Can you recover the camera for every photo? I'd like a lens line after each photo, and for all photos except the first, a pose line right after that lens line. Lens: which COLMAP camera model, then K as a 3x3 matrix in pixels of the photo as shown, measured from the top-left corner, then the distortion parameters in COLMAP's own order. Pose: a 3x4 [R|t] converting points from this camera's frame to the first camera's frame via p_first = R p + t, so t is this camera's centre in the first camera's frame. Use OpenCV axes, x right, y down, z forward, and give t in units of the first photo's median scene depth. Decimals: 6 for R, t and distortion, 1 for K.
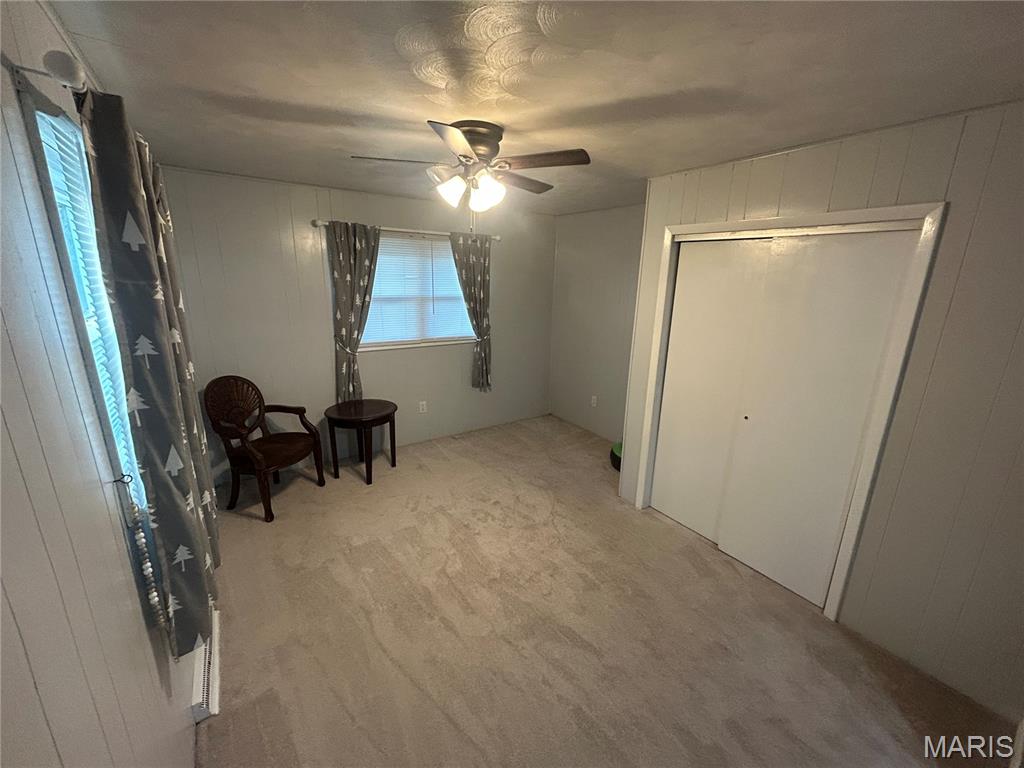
lens RADIAL K [[413.3, 0, 514.1], [0, 413.3, 383.4], [0, 0, 1]] dist [-0.002686, 0.000909]
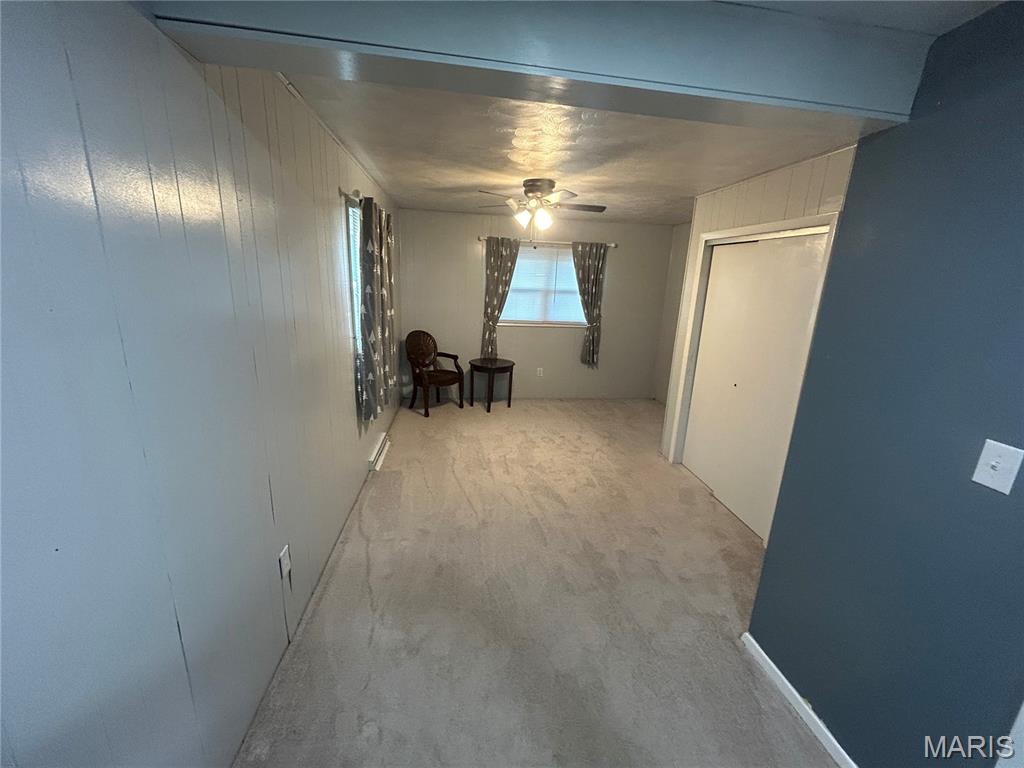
lens RADIAL K [[413.3, 0, 512.1], [0, 413.3, 384.9], [0, 0, 1]] dist [-0.002686, 0.000909]
pose [[0.885977, 0.128667, -0.445522, 0.397056], [-0.136171, 0.990567, 0.015283, 0.118732], [0.443286, 0.047127, 0.895141, -0.313770]]
